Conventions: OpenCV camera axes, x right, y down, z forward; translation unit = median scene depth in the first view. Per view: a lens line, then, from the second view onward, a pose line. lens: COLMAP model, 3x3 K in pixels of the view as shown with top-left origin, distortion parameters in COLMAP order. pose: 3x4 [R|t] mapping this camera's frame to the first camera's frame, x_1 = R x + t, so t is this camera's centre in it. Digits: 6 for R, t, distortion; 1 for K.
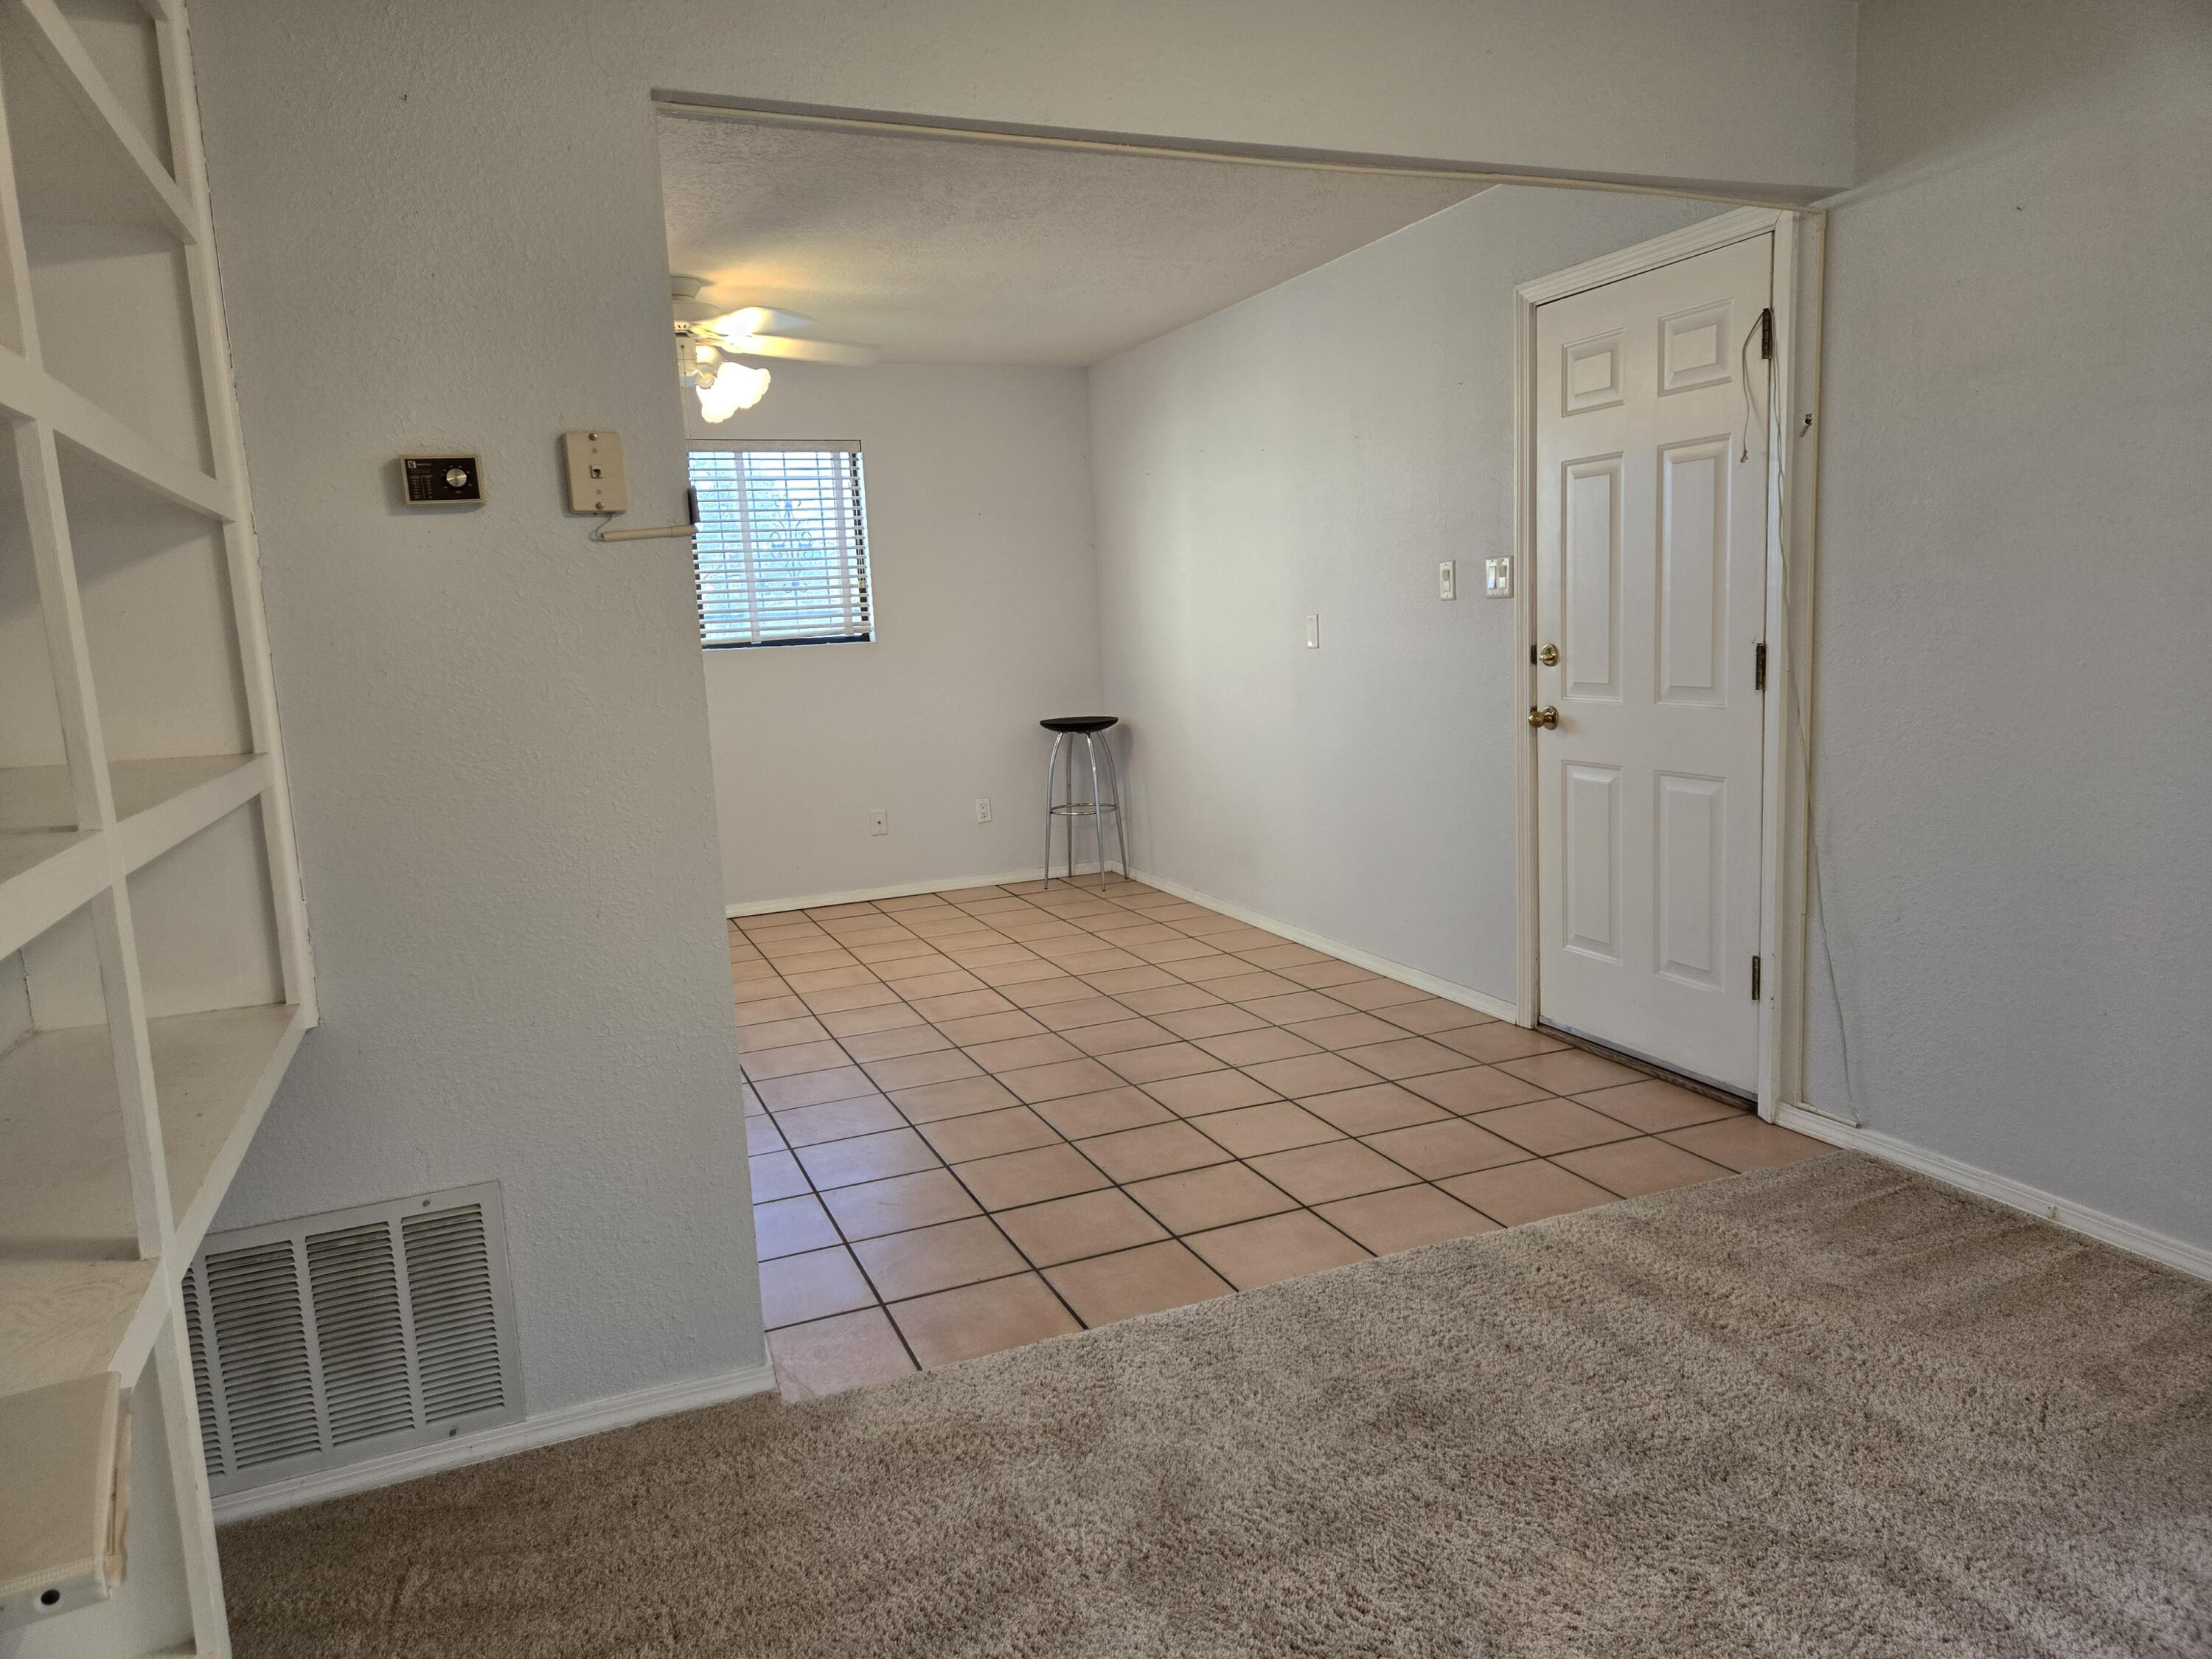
lens RADIAL K [[1478.5, 0, 1115.6], [0, 1478.5, 824.6], [0, 0, 1]] dist [0.082710, -0.071288]
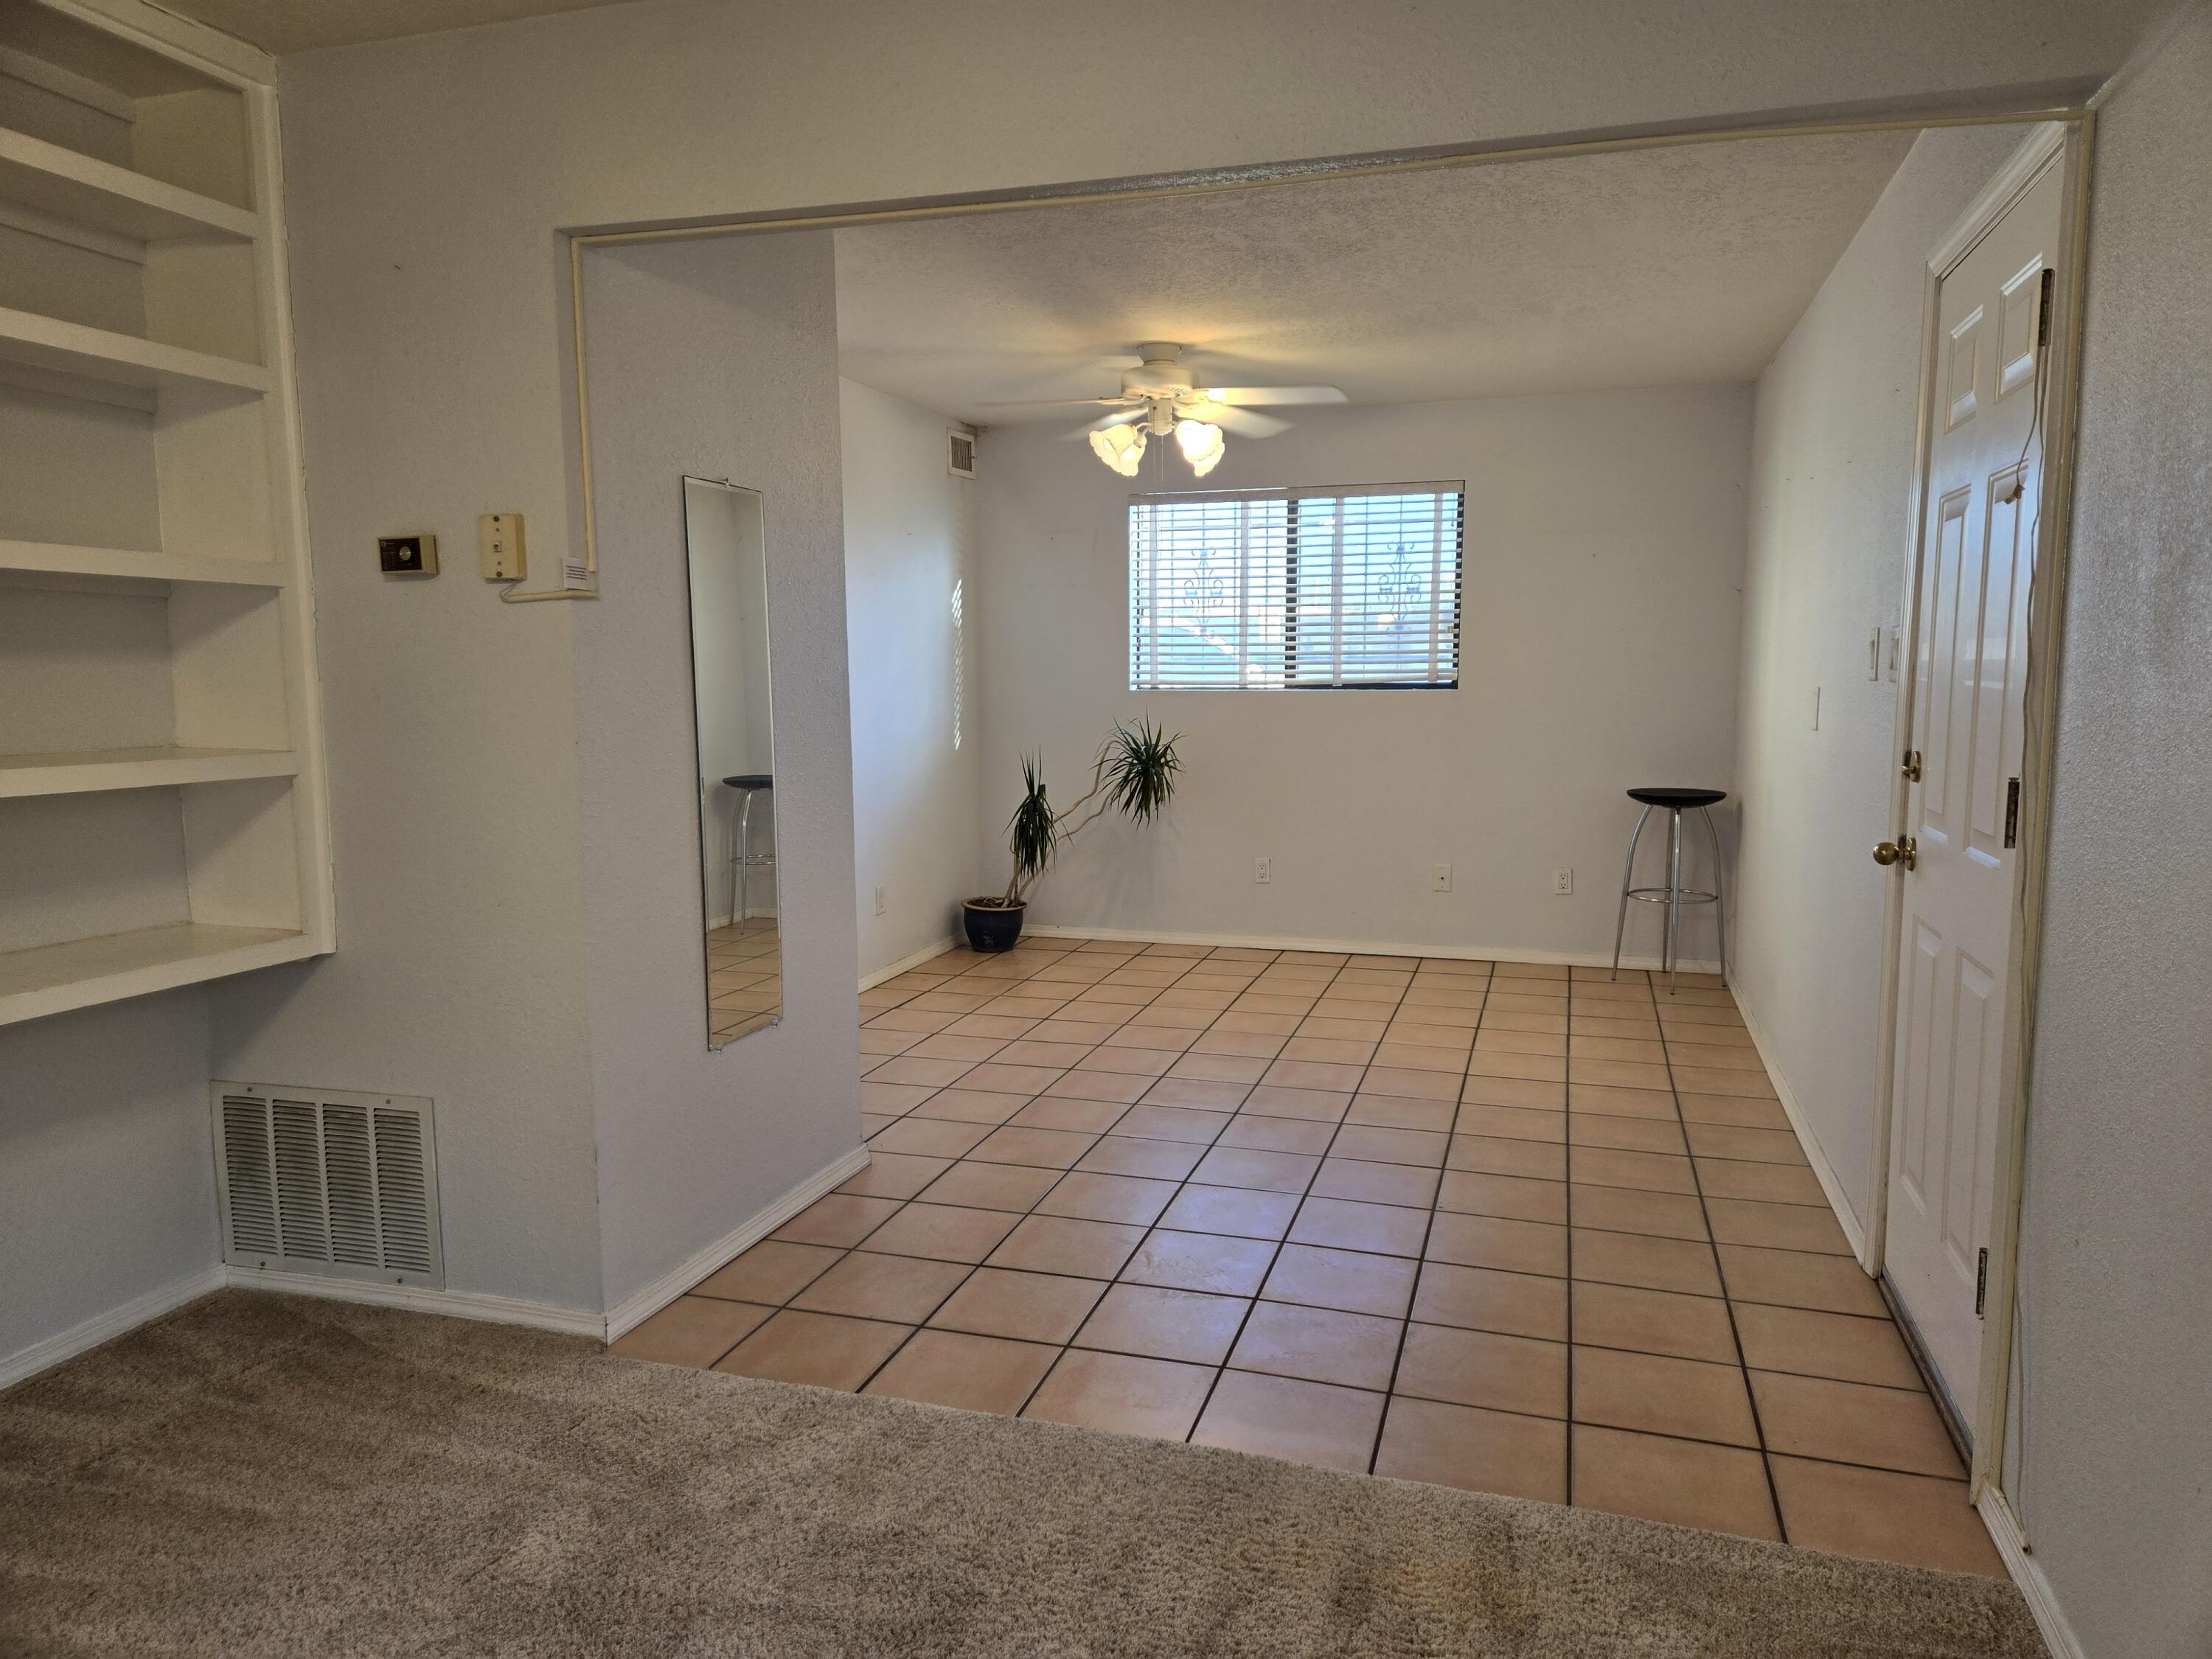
lens RADIAL K [[1476.9, 0, 1103.6], [0, 1476.9, 832.0], [0, 0, 1]] dist [0.080435, -0.071249]
pose [[0.765480, 0.117257, -0.632686, 0.627934], [-0.125589, 0.991572, 0.031822, -0.078058], [0.631085, 0.055099, 0.773754, 0.278959]]
